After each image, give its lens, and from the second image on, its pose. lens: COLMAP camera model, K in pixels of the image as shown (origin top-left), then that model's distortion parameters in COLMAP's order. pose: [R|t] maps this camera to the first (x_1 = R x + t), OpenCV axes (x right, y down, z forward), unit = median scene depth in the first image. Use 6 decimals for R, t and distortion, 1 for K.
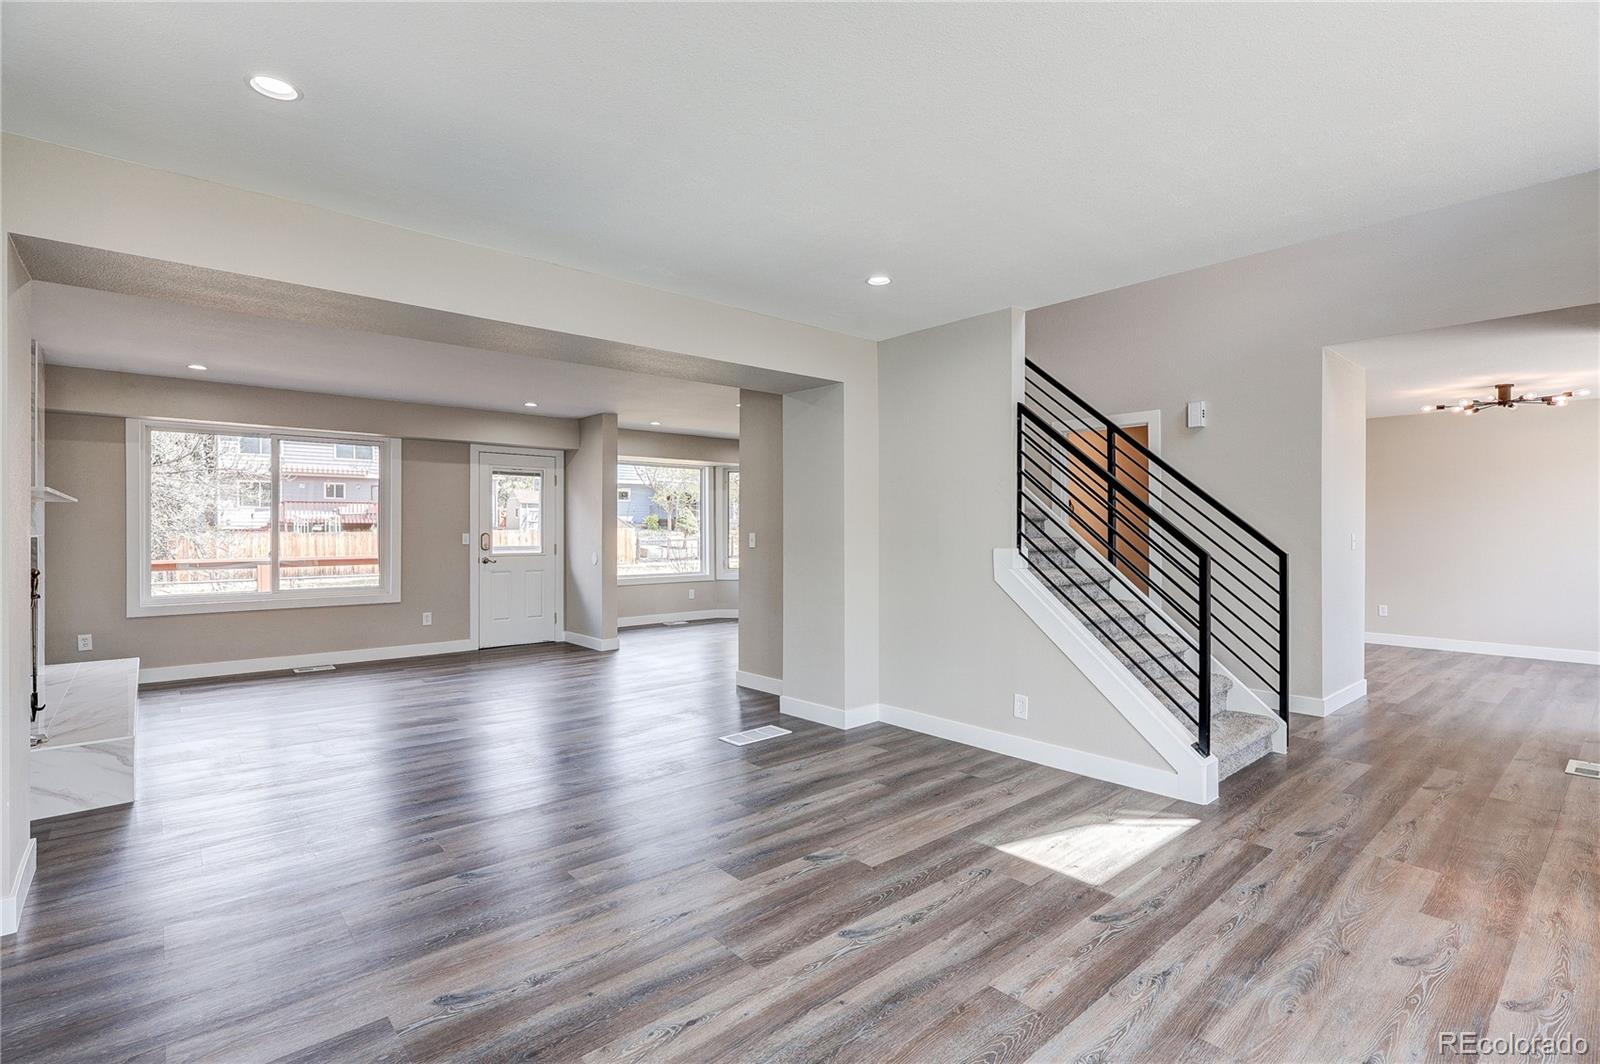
lens RADIAL K [[748.8, 0, 800.5], [0, 748.8, 519.3], [0, 0, 1]] dist [-0.007201, 0.002698]
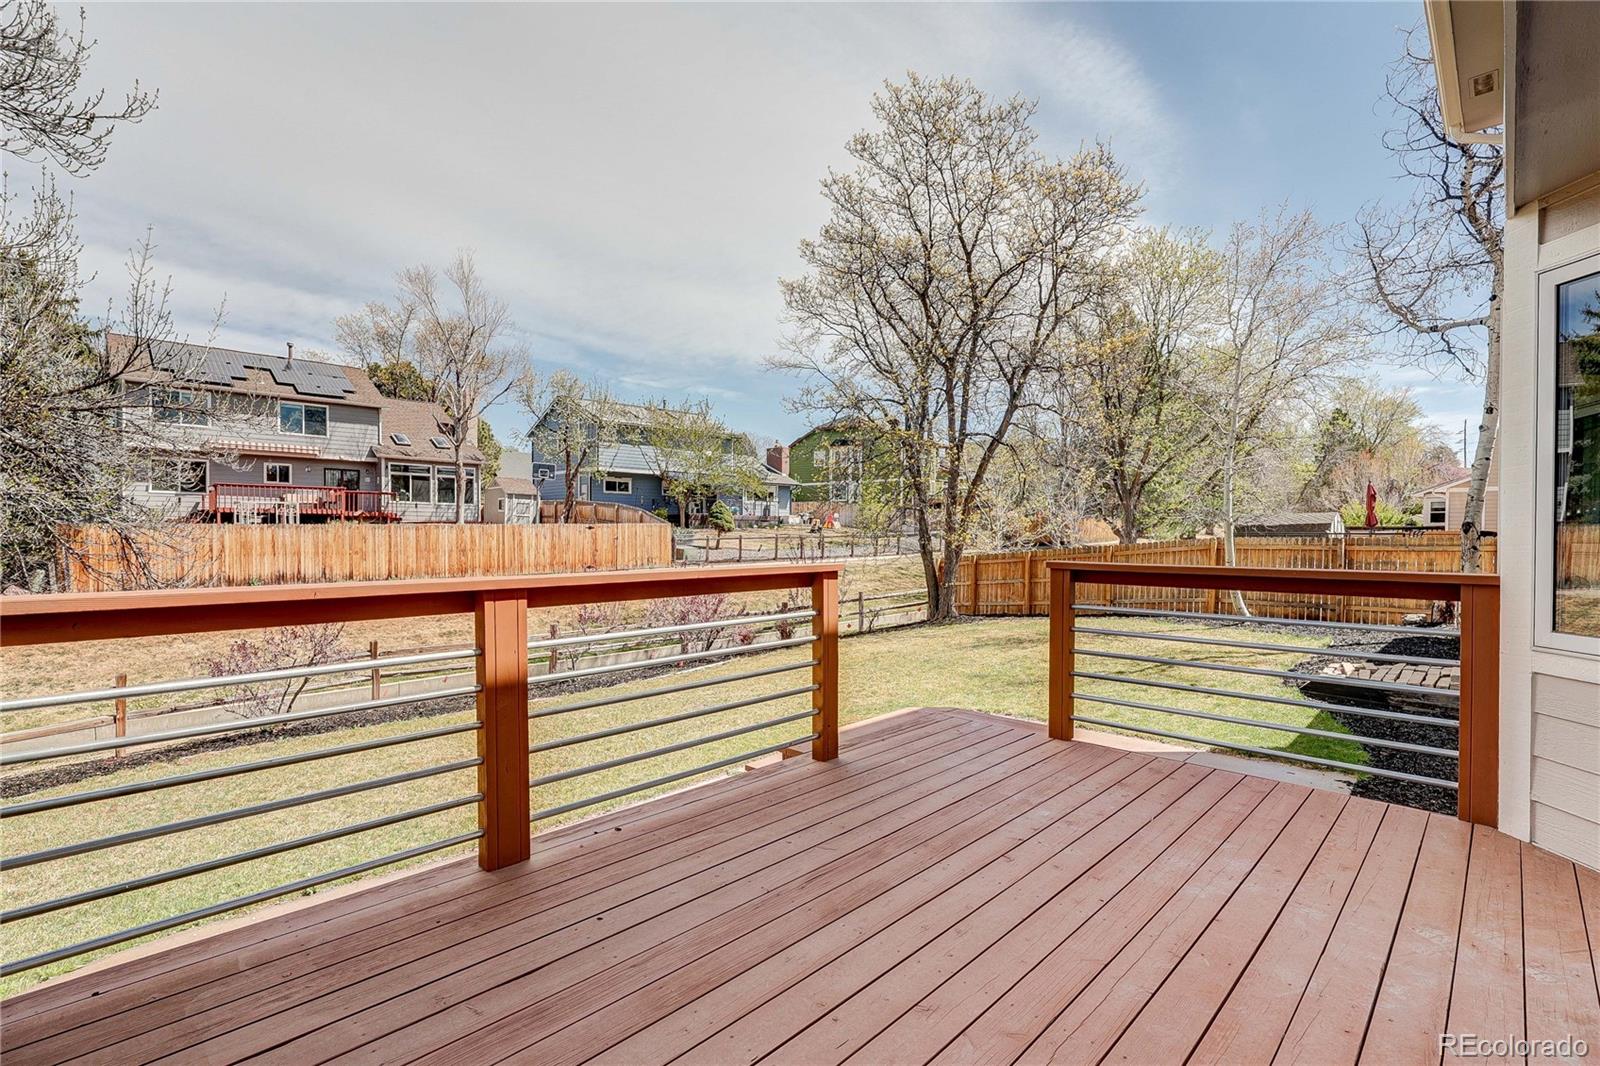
lens RADIAL K [[748.8, 0, 799.1], [0, 748.8, 537.5], [0, 0, 1]] dist [-0.007201, 0.002698]
pose [[0.996470, 0.007633, 0.083604, -1.462002], [-0.009562, 0.999697, 0.022699, 0.070212], [-0.083406, -0.023418, 0.996240, 1.698606]]
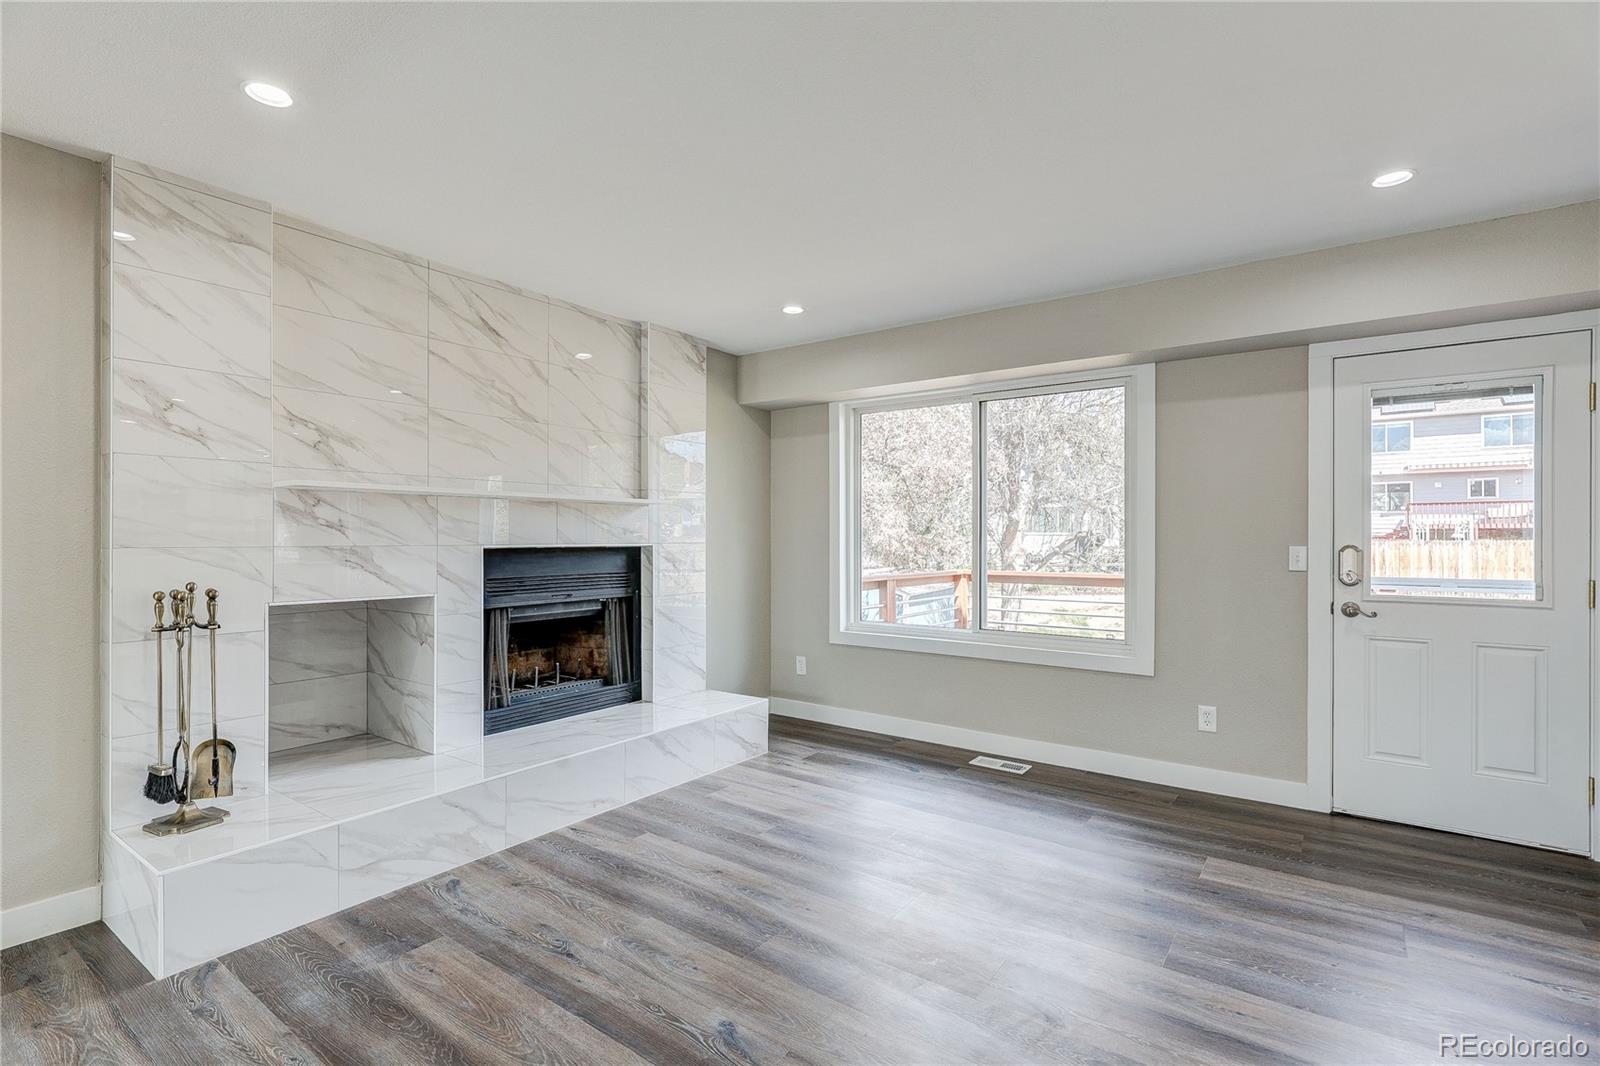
lens RADIAL K [[748.8, 0, 802.1], [0, 748.8, 536.4], [0, 0, 1]] dist [-0.007201, 0.002698]
pose [[0.226183, -0.000099, -0.974085, -0.159386], [0.012624, 0.999916, 0.002830, 0.016781], [0.974003, -0.012937, 0.226166, 1.247034]]
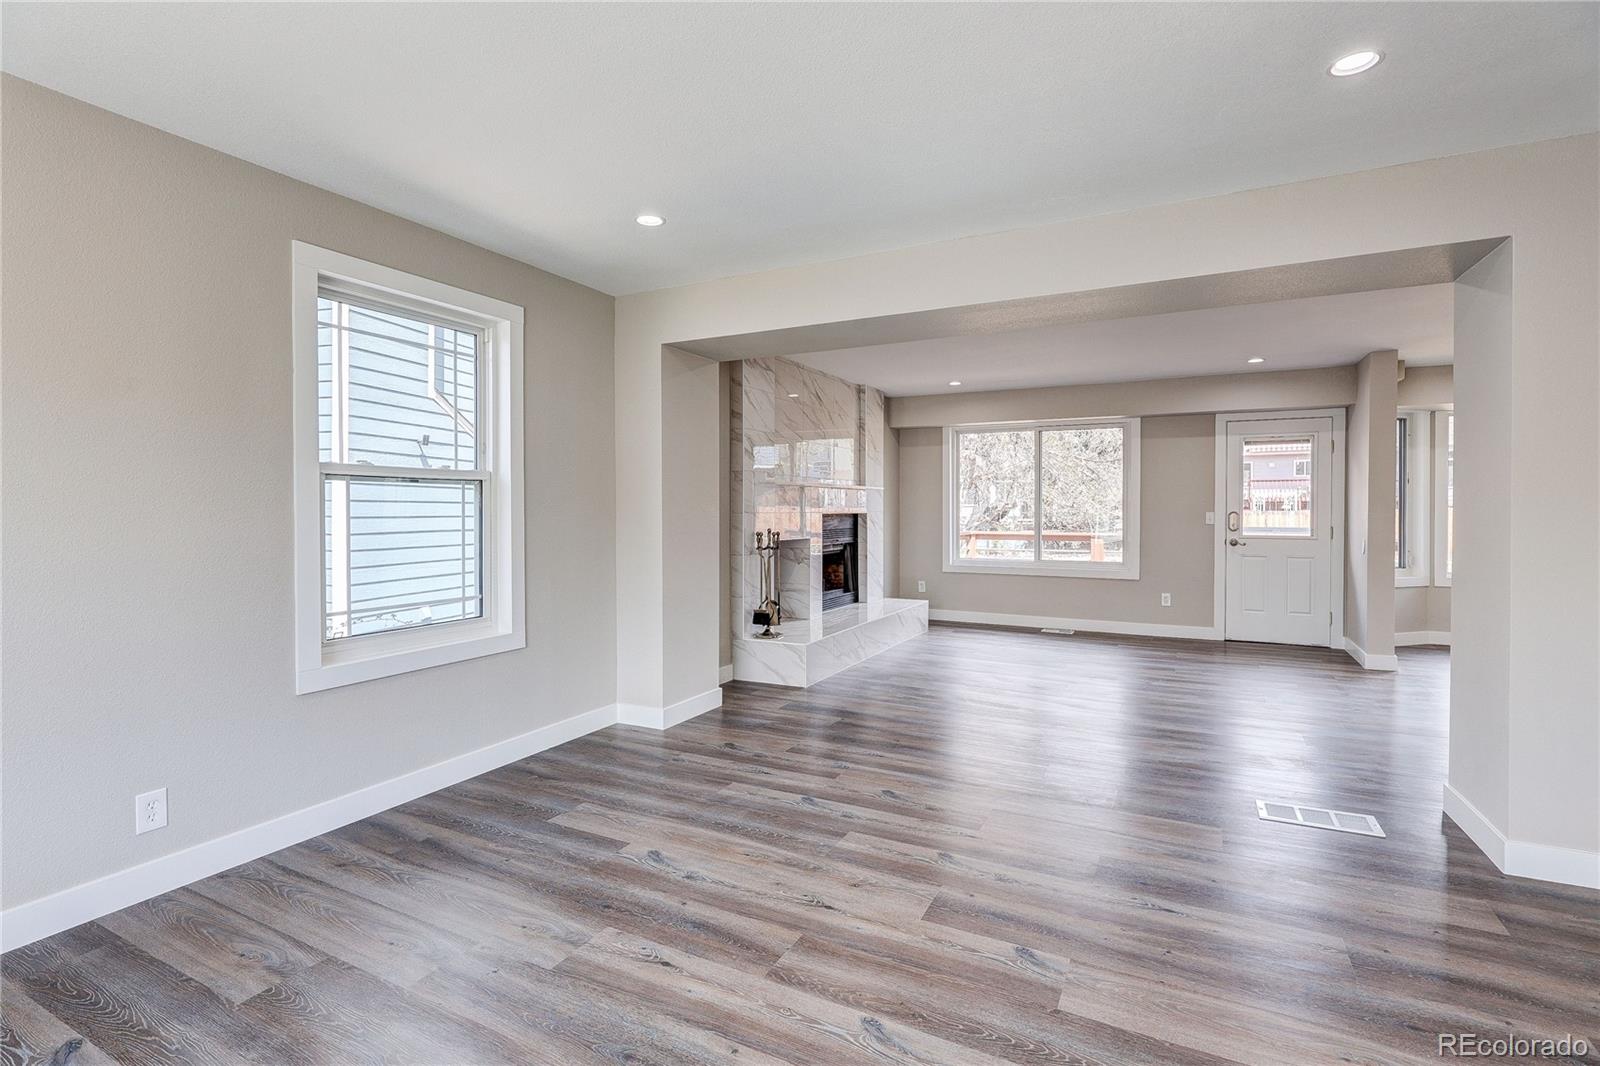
lens RADIAL K [[748.8, 0, 802.9], [0, 748.8, 519.0], [0, 0, 1]] dist [-0.007201, 0.002698]
pose [[0.364946, 0.013834, -0.930926, 0.464639], [0.012583, 0.999725, 0.019790, 0.005812], [0.930944, -0.018936, 0.364671, 0.403916]]
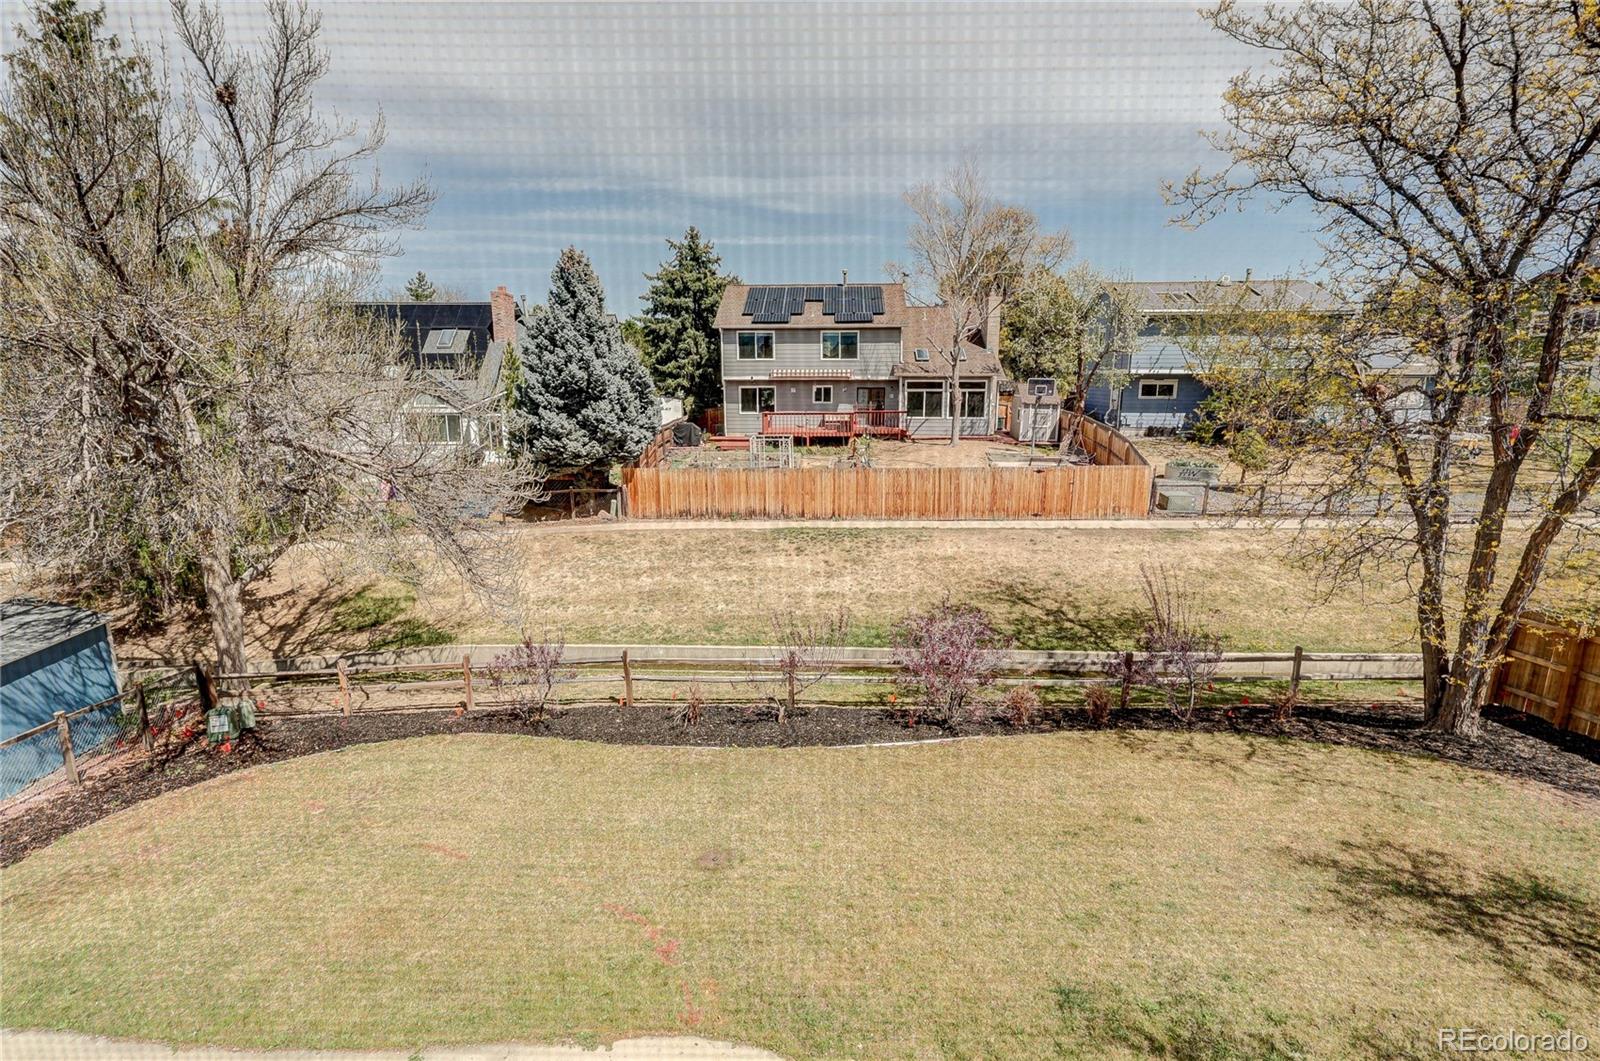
lens RADIAL K [[748.8, 0, 782.6], [0, 748.8, 529.8], [0, 0, 1]] dist [-0.007201, 0.002698]
pose [[0.731216, 0.132185, -0.669216, -0.086731], [0.009462, 0.978986, 0.203709, -0.694824], [0.682080, -0.155288, 0.714600, 2.898828]]
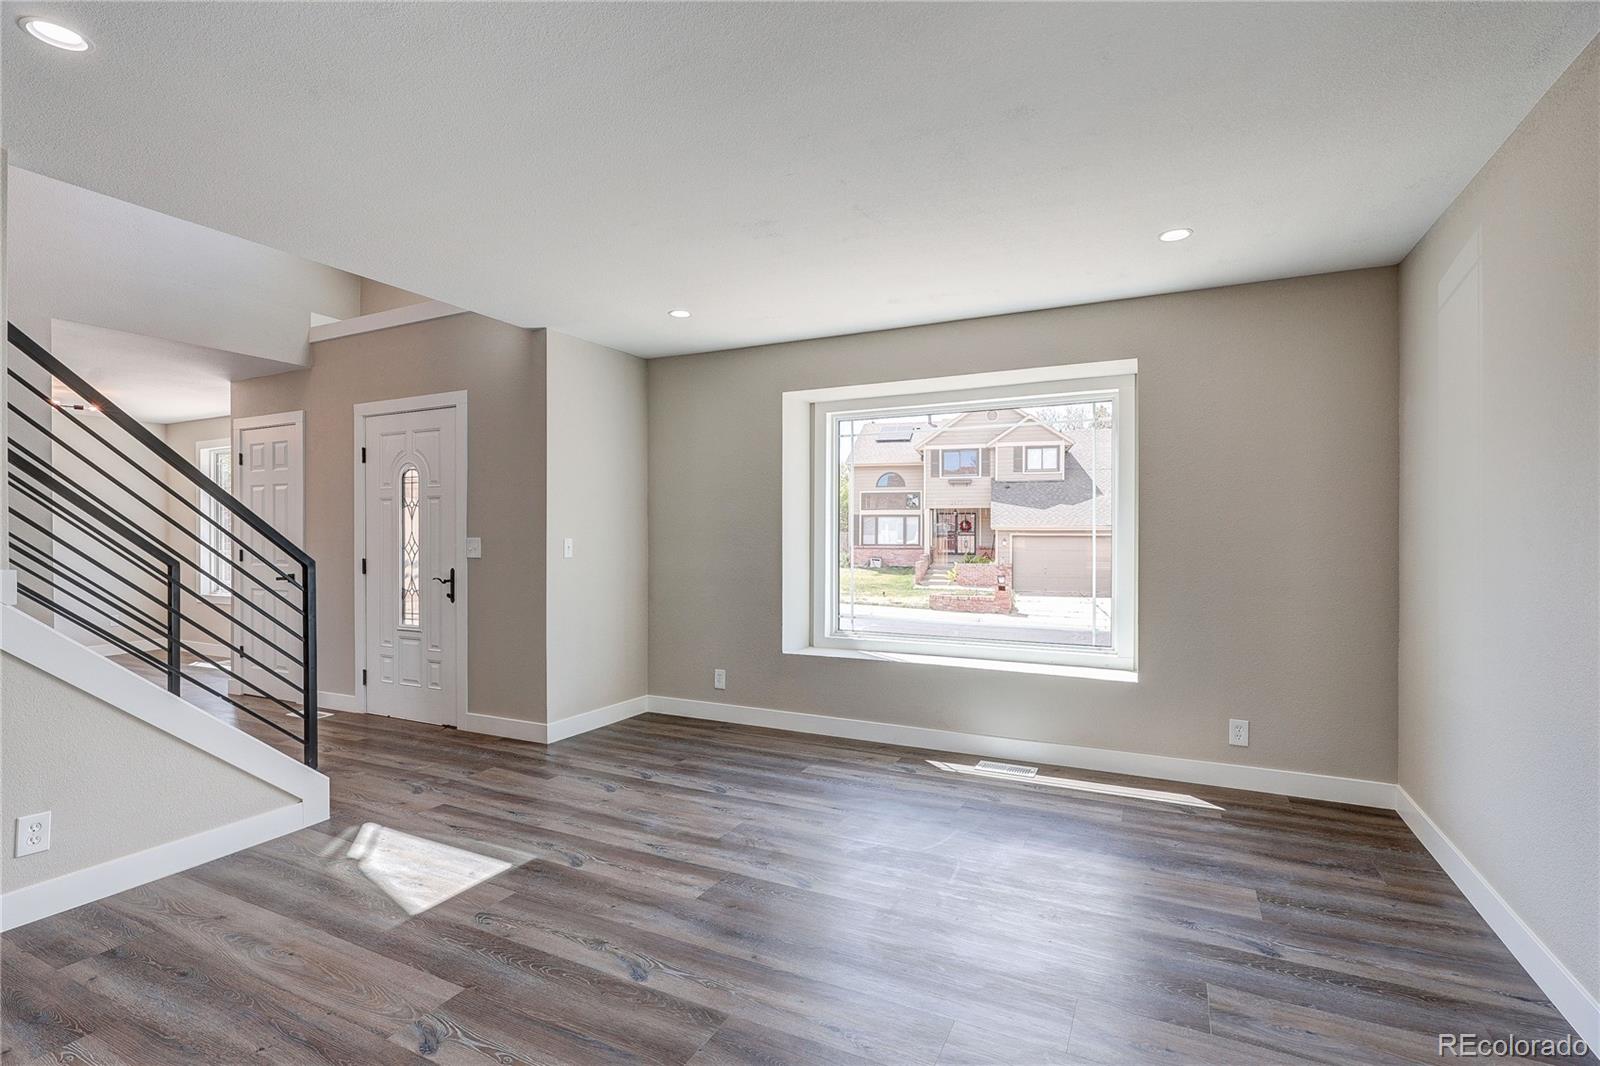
lens RADIAL K [[748.8, 0, 797.3], [0, 748.8, 530.1], [0, 0, 1]] dist [-0.007201, 0.002698]
pose [[-0.378516, 0.003701, 0.925587, -0.531884], [-0.009749, 0.999921, -0.007985, 0.006620], [-0.925543, -0.012046, -0.378450, 0.721415]]
